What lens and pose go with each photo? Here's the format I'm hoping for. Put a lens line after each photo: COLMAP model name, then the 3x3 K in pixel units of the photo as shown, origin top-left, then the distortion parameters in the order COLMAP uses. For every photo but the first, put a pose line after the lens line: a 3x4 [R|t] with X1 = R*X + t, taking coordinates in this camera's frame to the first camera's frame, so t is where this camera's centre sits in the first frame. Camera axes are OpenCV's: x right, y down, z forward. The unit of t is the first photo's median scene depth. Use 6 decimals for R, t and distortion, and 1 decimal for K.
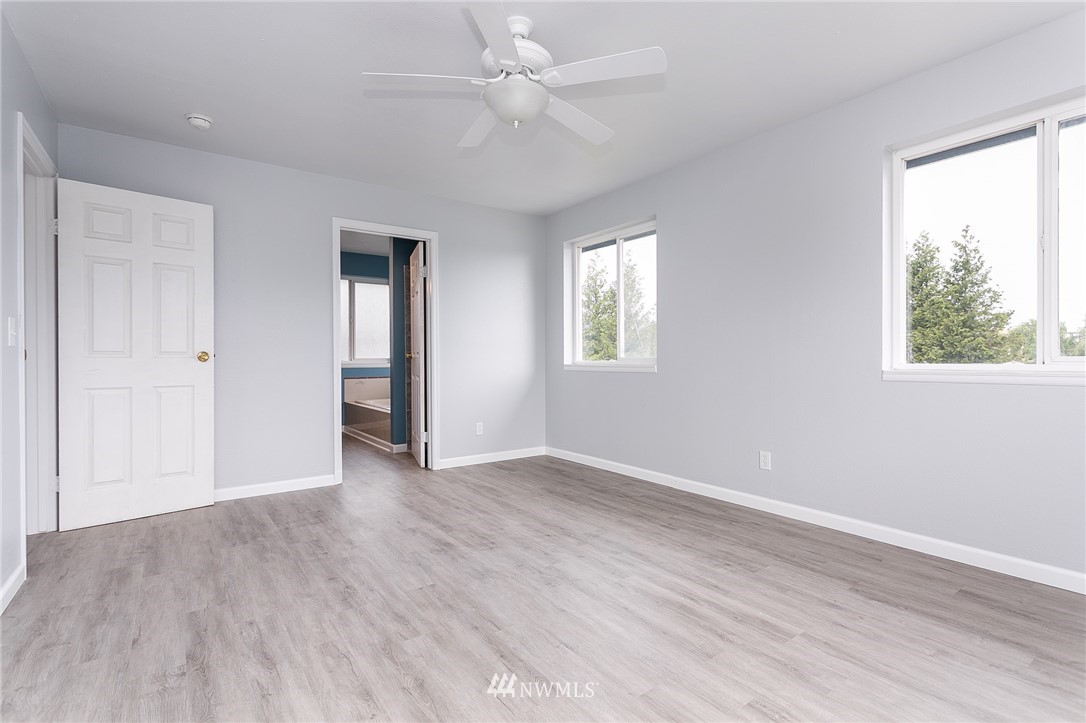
lens RADIAL K [[505.5, 0, 544.7], [0, 505.5, 359.4], [0, 0, 1]] dist [0.002152, 0.000766]
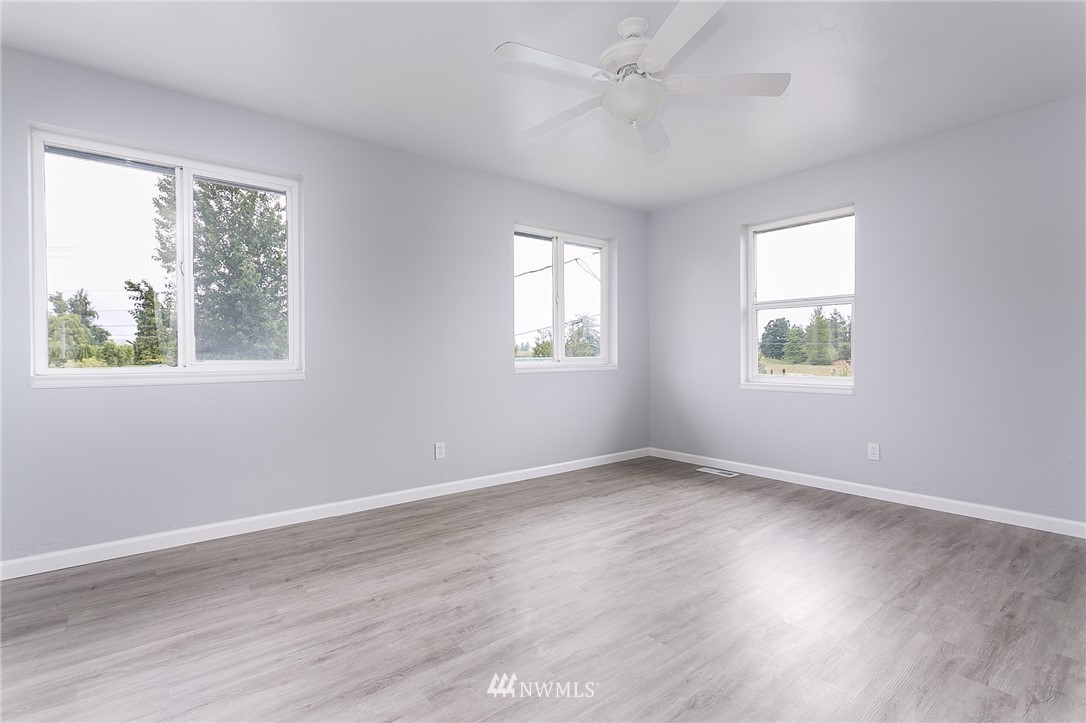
lens RADIAL K [[505.5, 0, 544.7], [0, 505.5, 359.4], [0, 0, 1]] dist [0.002152, 0.000766]
pose [[-0.042983, 0.000392, 0.999076, -0.760888], [0.008650, 0.999963, -0.000020, -0.000453], [-0.999038, 0.008641, -0.042985, 0.892323]]
